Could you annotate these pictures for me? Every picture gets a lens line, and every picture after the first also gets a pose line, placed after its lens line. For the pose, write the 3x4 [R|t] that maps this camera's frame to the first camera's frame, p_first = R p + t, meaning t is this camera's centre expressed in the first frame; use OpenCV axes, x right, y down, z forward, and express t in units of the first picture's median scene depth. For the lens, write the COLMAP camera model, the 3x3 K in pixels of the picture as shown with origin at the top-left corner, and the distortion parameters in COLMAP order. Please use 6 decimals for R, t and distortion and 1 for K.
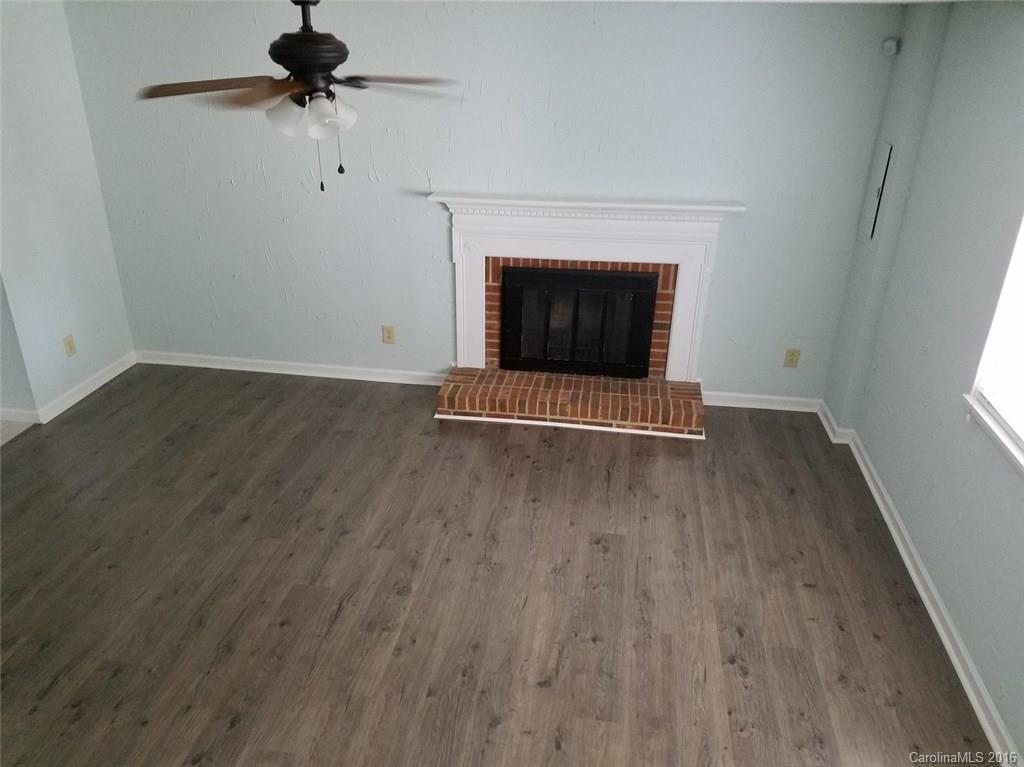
lens RADIAL K [[763.9, 0, 512.0], [0, 763.9, 383.5], [0, 0, 1]] dist [0.082336, -0.009091]
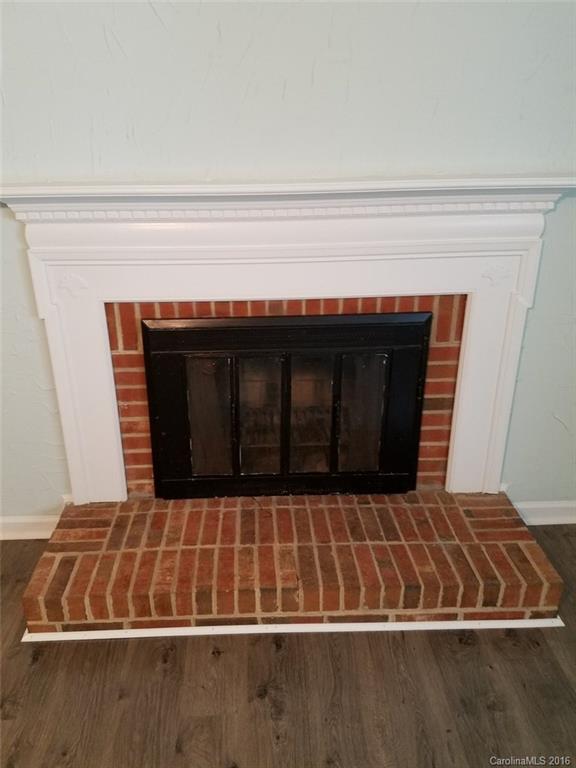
lens RADIAL K [[572.9, 0, 291.1], [0, 572.9, 359.7], [0, 0, 1]] dist [0.082336, -0.009091]
pose [[0.976692, -0.092329, 0.193771, 0.009280], [0.097084, 0.995161, -0.015171, -0.111721], [-0.191433, 0.033629, 0.980929, 0.603730]]
